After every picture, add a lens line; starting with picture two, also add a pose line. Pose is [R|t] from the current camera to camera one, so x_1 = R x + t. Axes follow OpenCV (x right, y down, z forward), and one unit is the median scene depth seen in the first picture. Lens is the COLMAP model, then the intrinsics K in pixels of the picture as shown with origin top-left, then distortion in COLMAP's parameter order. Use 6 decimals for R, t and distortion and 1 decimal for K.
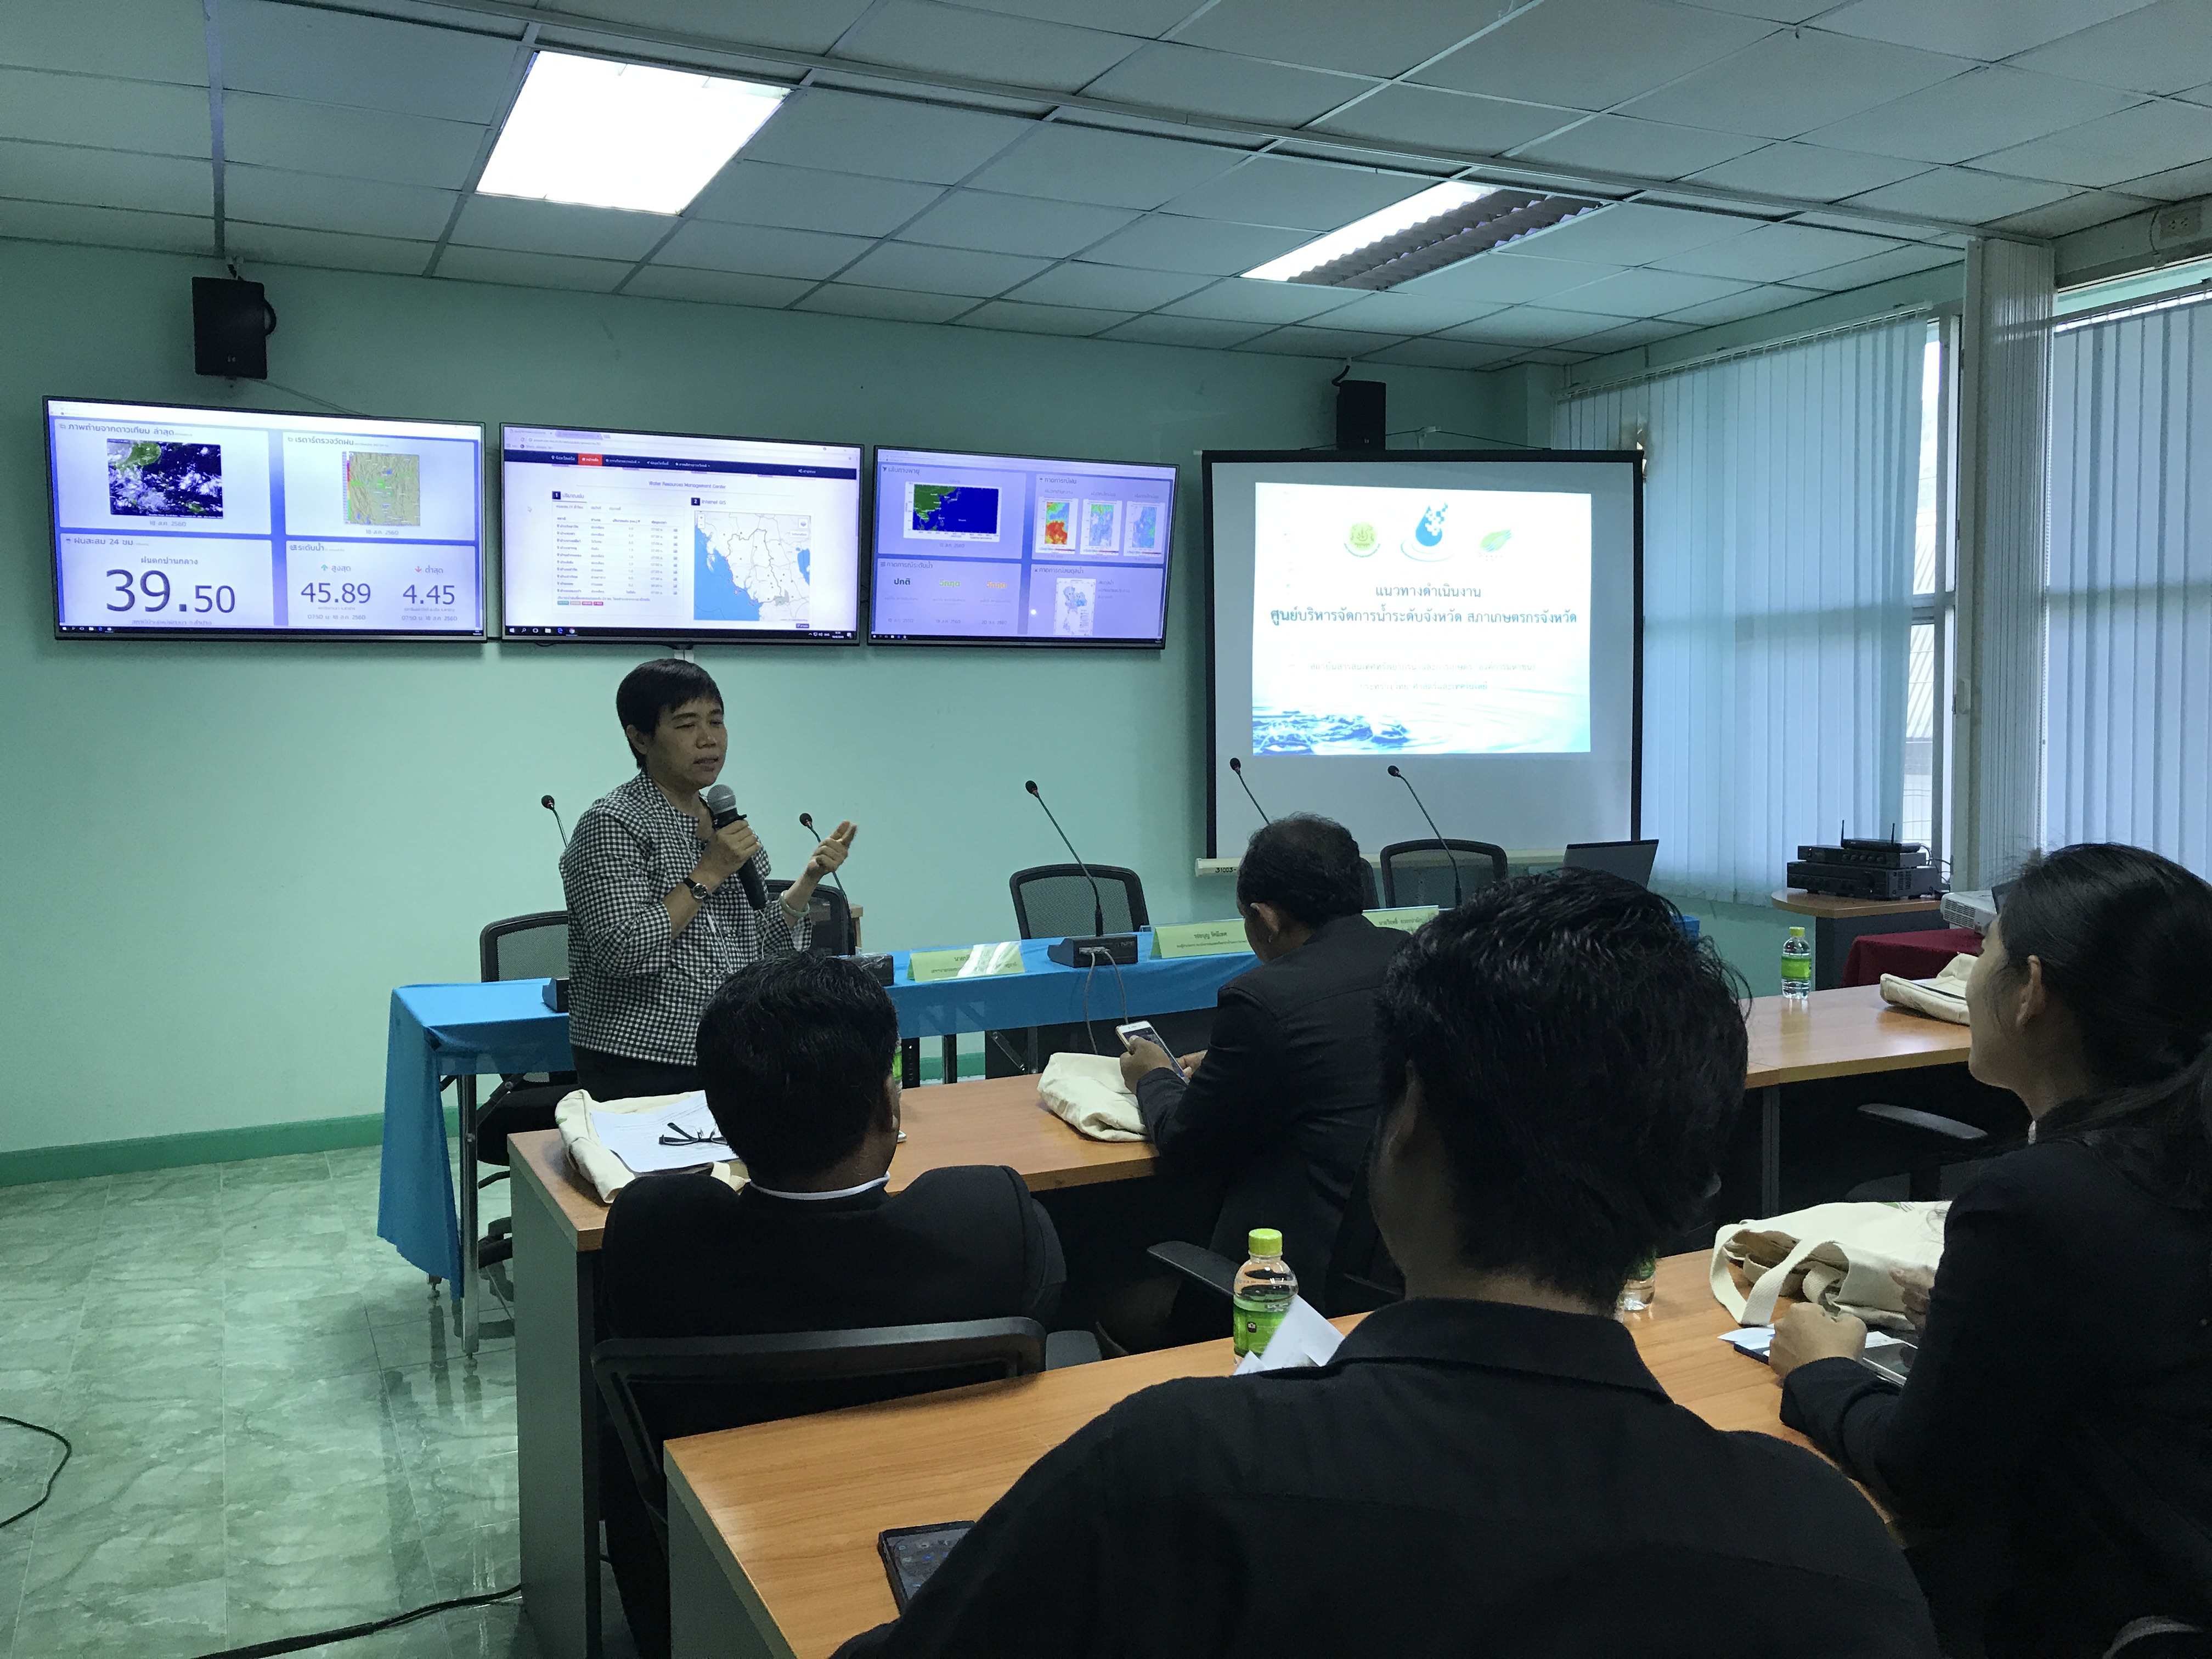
lens RADIAL K [[1819.2, 0, 1106.8], [0, 1819.2, 814.3], [0, 0, 1]] dist [0.050529, -0.072993]
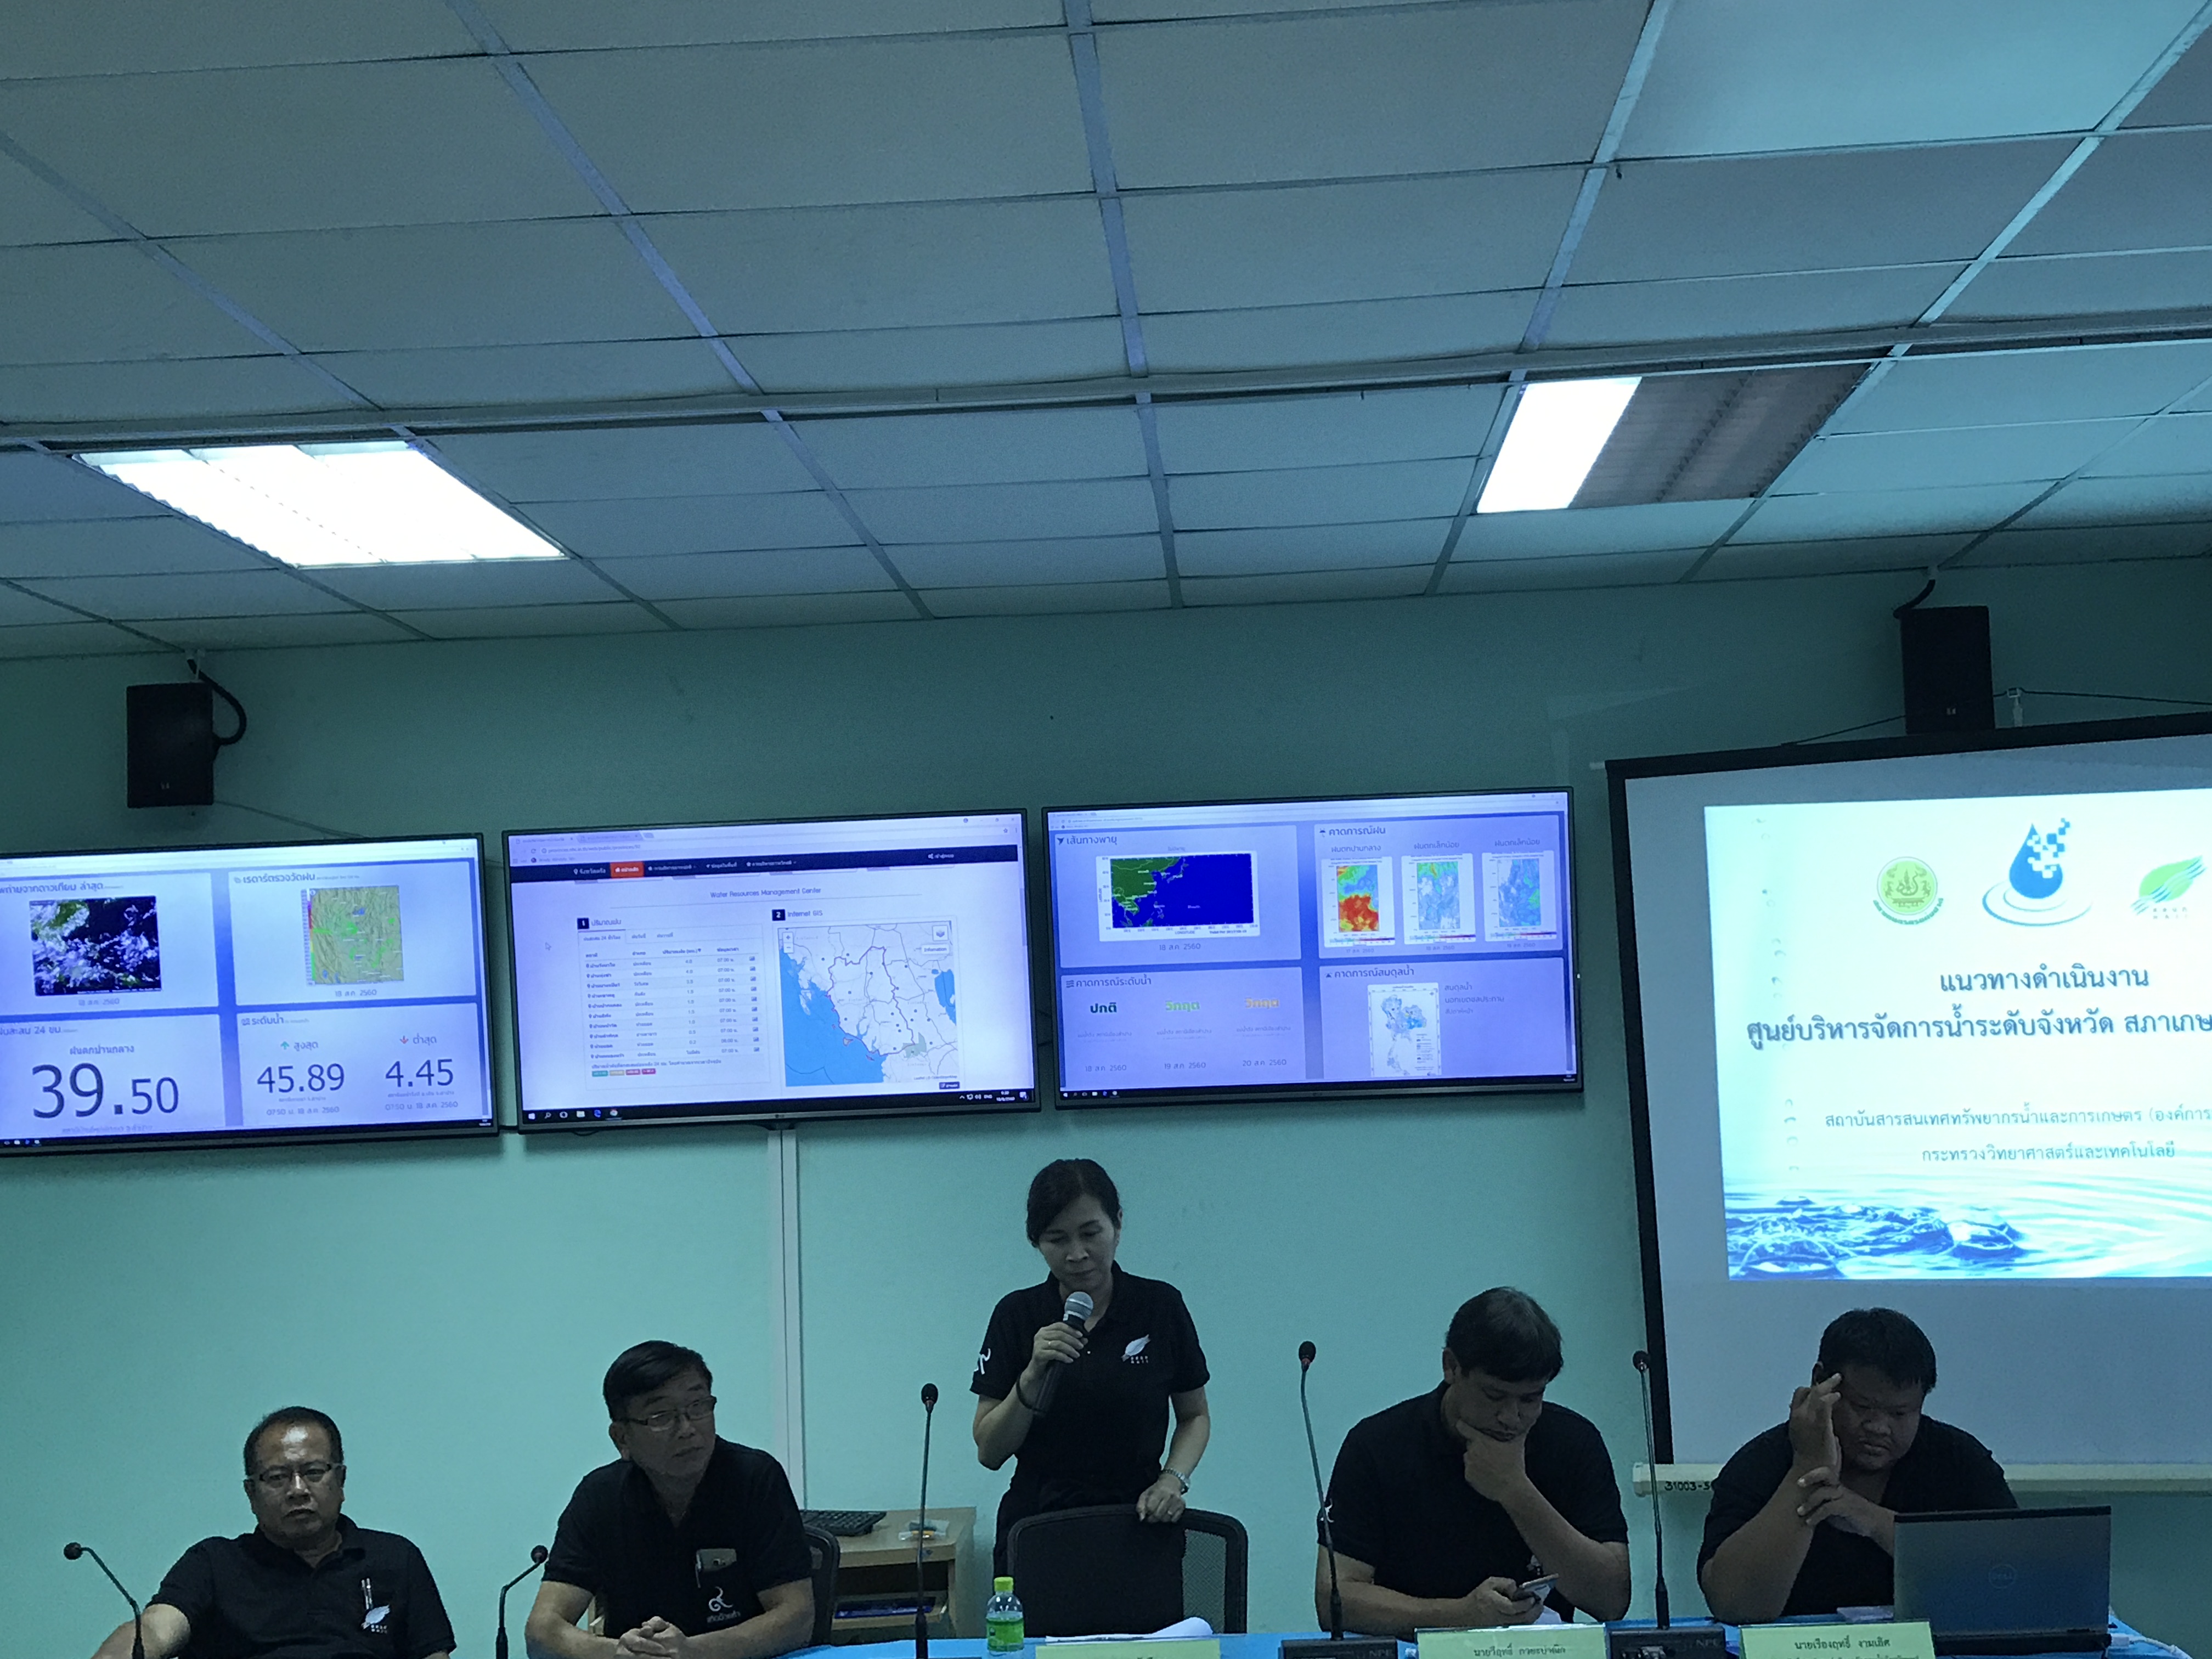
lens RADIAL K [[3045.5, 0, 1093.0], [0, 3045.5, 807.2], [0, 0, 1]] dist [0.105605, 0.000000]
pose [[0.875530, -0.064496, -0.478840, 0.411736], [0.004856, 0.992175, -0.124759, -0.065799], [0.483140, 0.106905, 0.868992, 0.059544]]
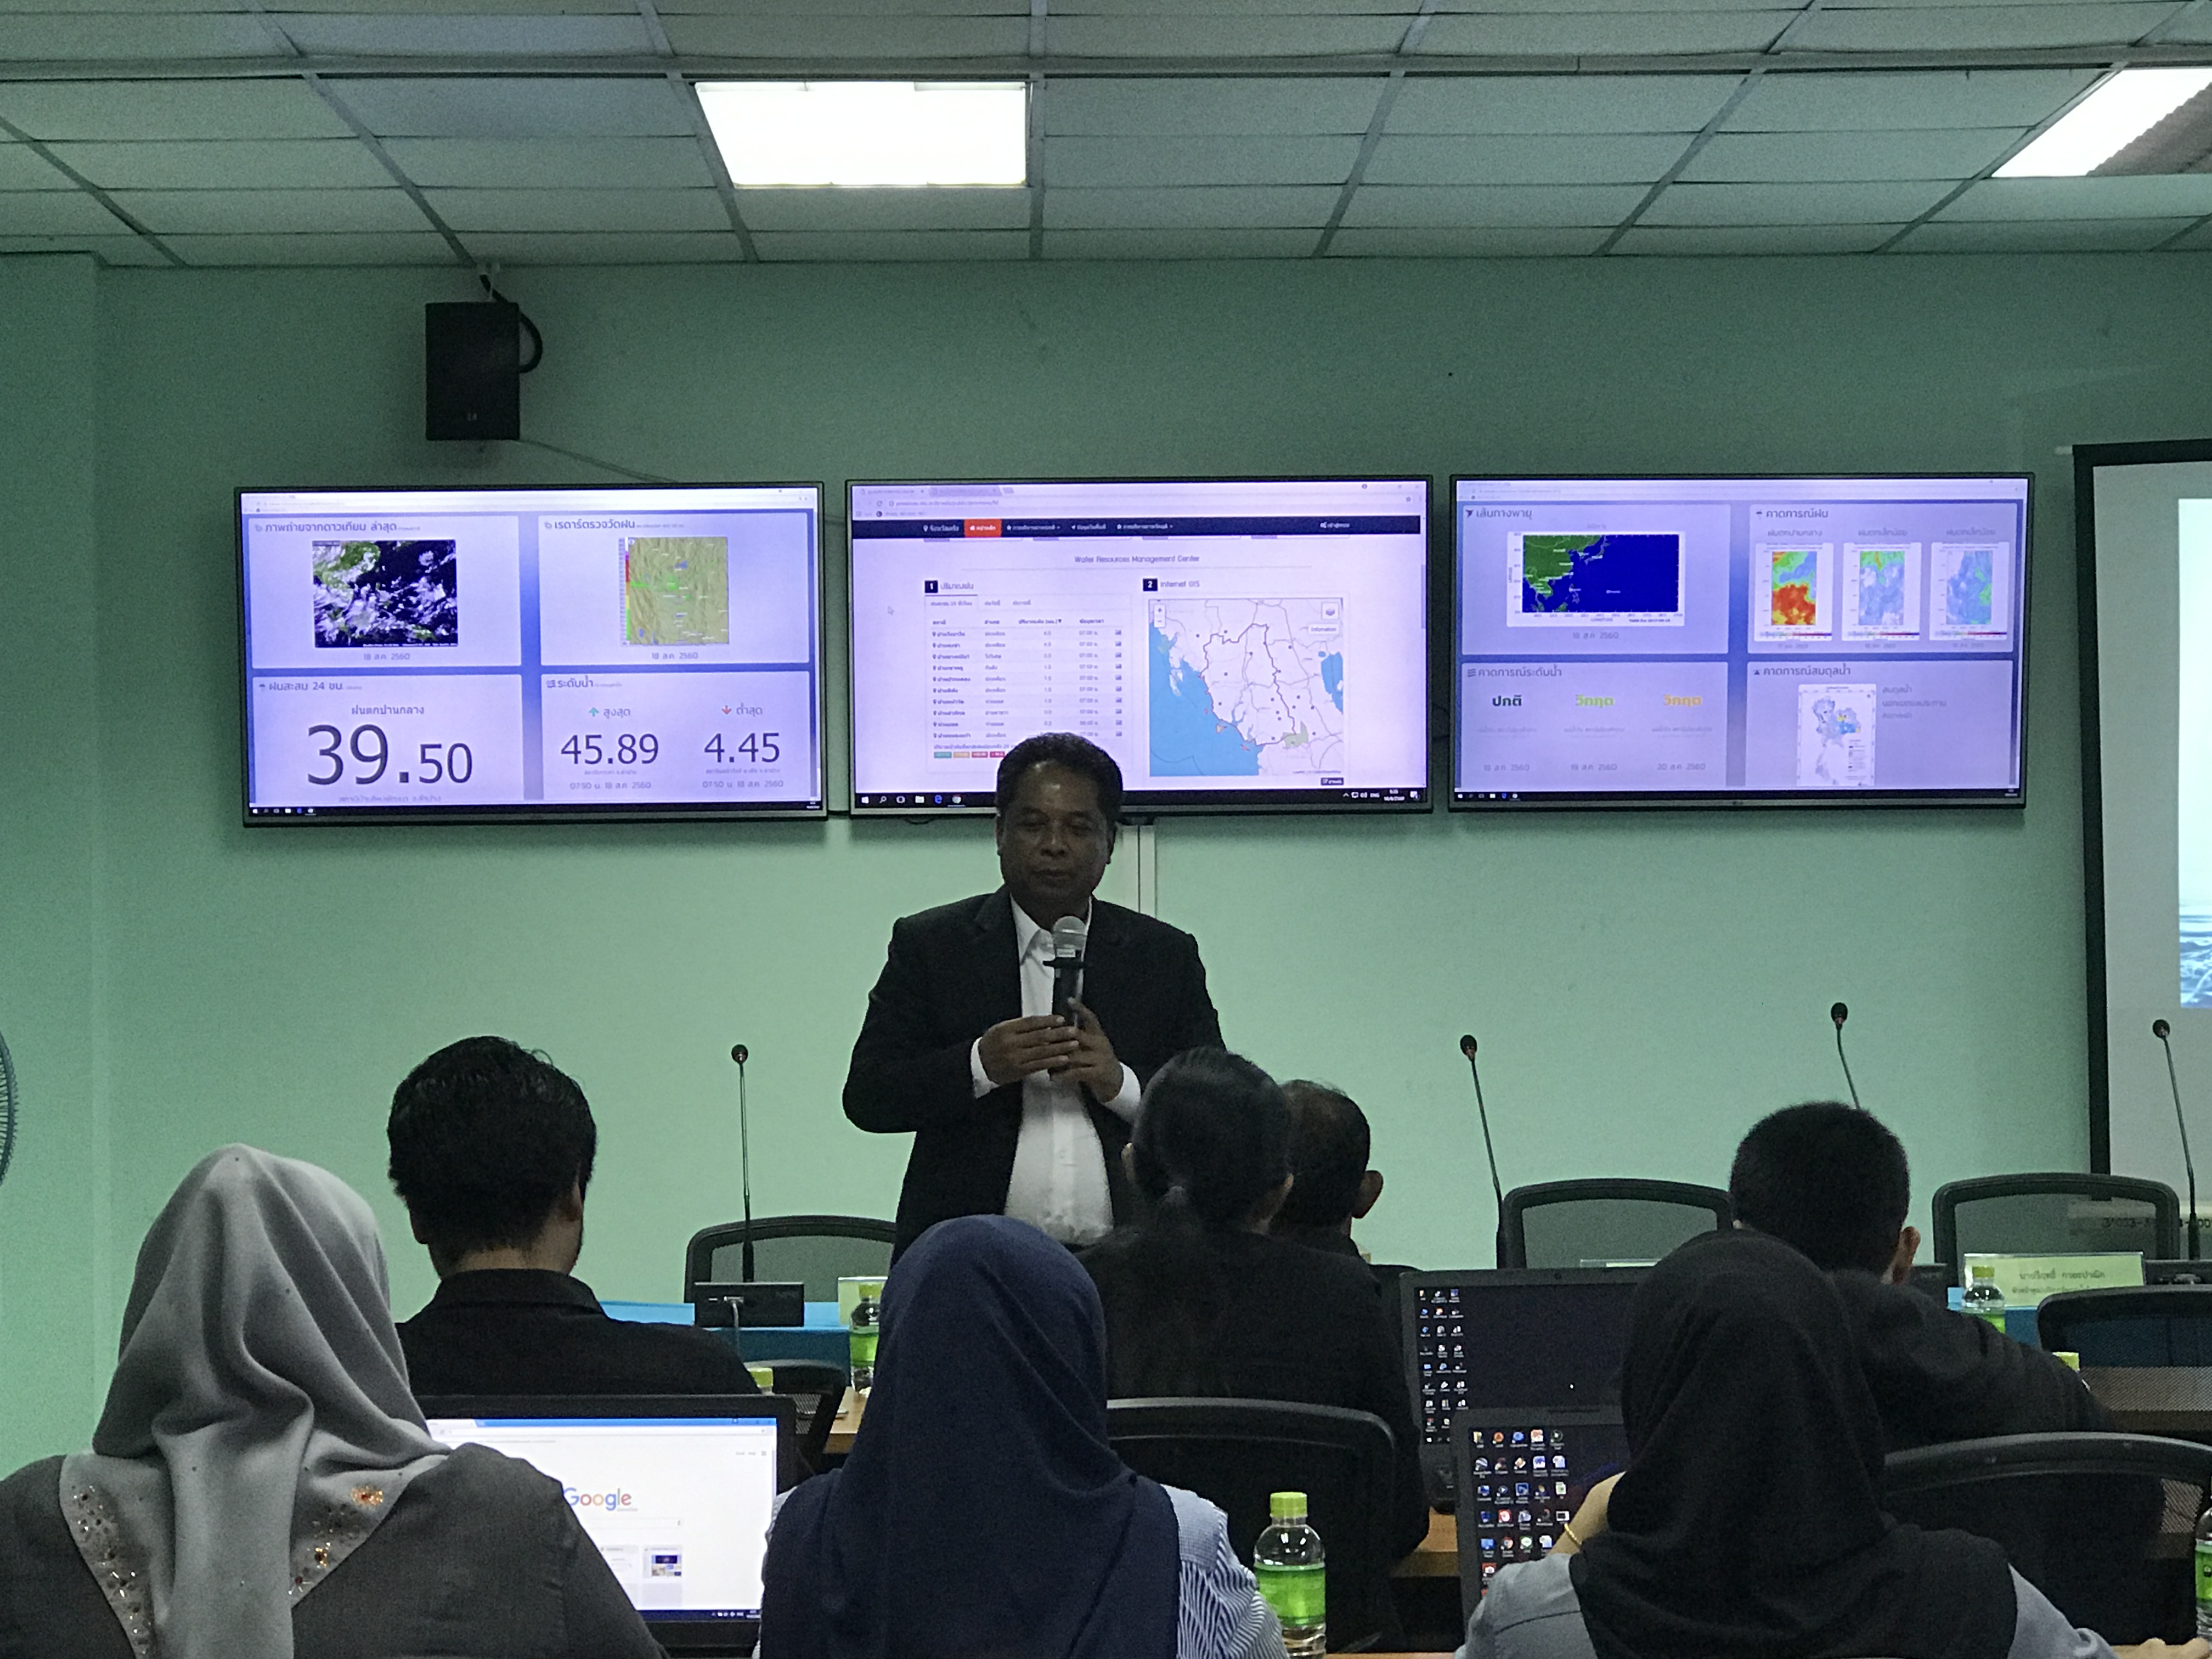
lens RADIAL K [[4938.4, 0, 1090.1], [0, 4938.4, 851.3], [0, 0, 1]] dist [0.002498, 0.000000]
pose [[0.905201, -0.008225, -0.424905, 0.444320], [-0.021948, 0.997574, -0.066069, 0.027071], [0.424418, 0.069132, 0.902824, -0.481645]]
